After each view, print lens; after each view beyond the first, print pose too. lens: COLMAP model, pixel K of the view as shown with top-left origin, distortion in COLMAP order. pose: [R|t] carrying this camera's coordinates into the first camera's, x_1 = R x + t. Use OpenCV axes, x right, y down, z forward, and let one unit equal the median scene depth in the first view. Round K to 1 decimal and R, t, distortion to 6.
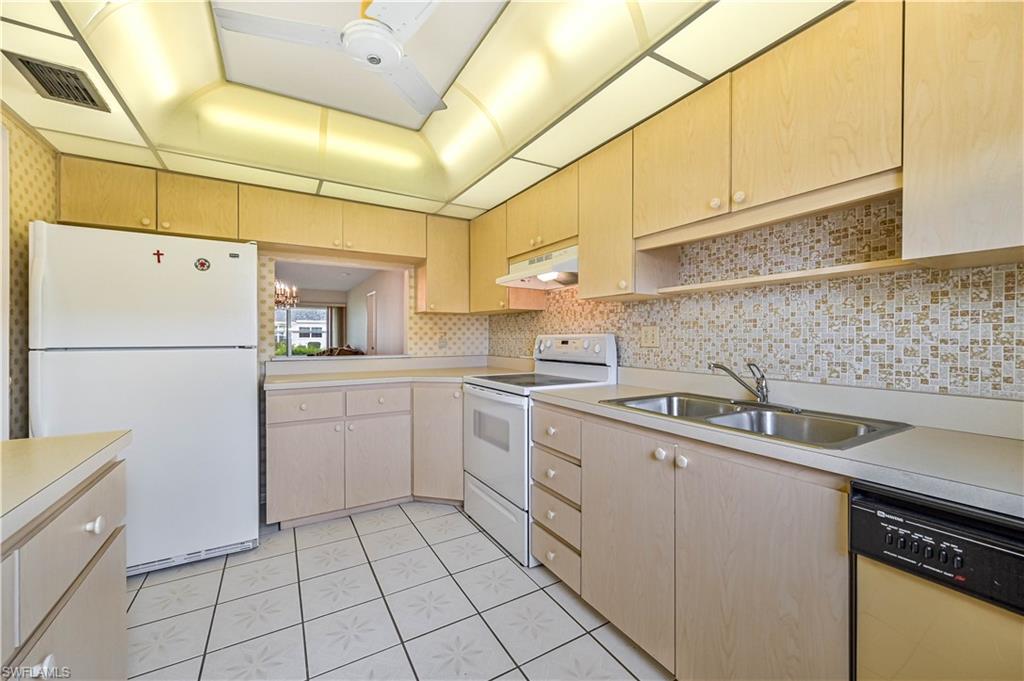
lens RADIAL K [[403.9, 0, 515.0], [0, 403.9, 336.9], [0, 0, 1]] dist [0.000628, 0.000111]
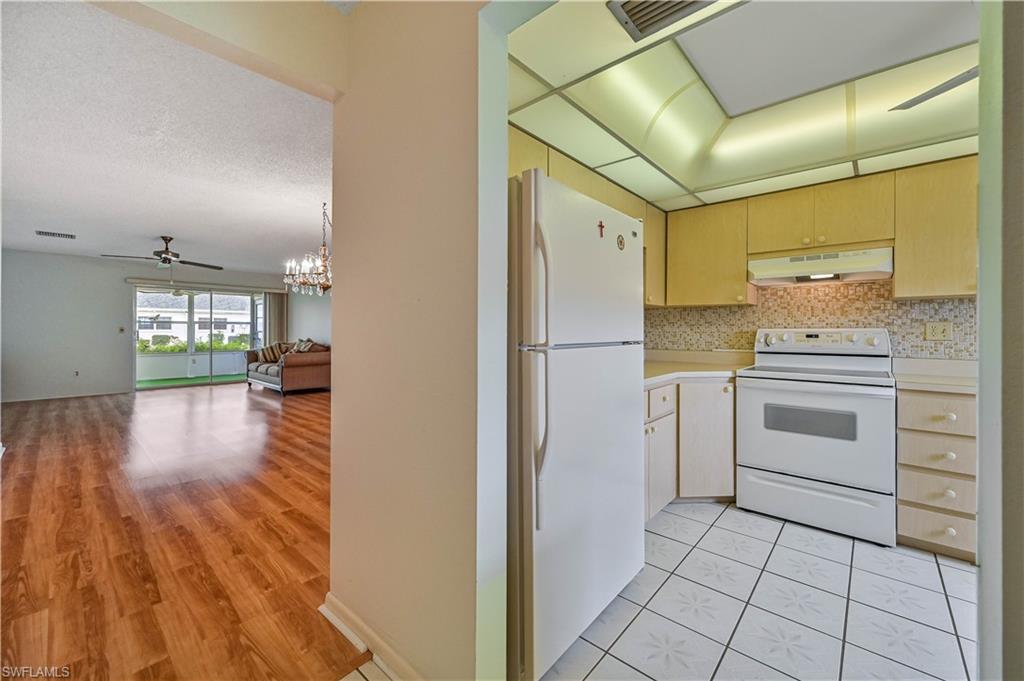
lens RADIAL K [[405.2, 0, 513.0], [0, 405.2, 332.5], [0, 0, 1]] dist [-0.000939, 0.000063]
pose [[0.952687, 0.001008, 0.303950, -1.141457], [-0.003005, 0.999977, 0.006102, -0.000164], [-0.303937, -0.006727, 0.952668, 0.259237]]
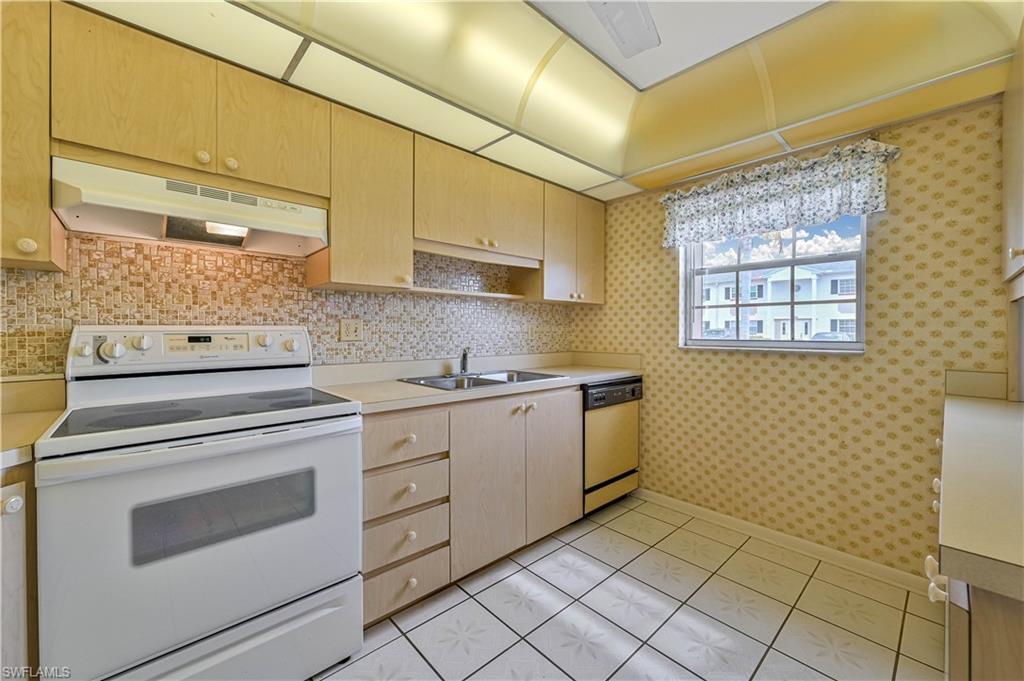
lens RADIAL K [[405.2, 0, 513.0], [0, 405.2, 332.5], [0, 0, 1]] dist [-0.000939, 0.000063]
pose [[-0.208612, -0.003544, 0.977992, -0.662043], [-0.000035, 0.999993, 0.003616, 0.002002], [-0.977999, 0.000720, -0.208611, 0.801077]]
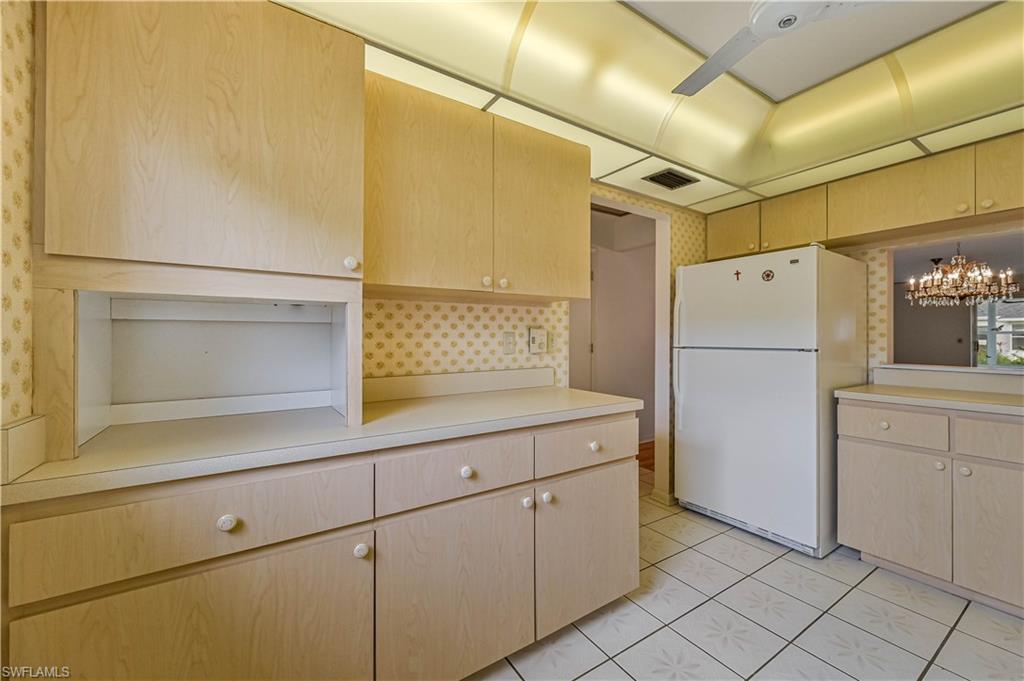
lens RADIAL K [[405.2, 0, 513.0], [0, 405.2, 332.5], [0, 0, 1]] dist [-0.000939, 0.000063]
pose [[0.041012, -0.015279, -0.999042, 0.297858], [-0.002510, 0.999878, -0.015395, -0.001215], [0.999156, 0.003139, 0.040968, 0.226496]]
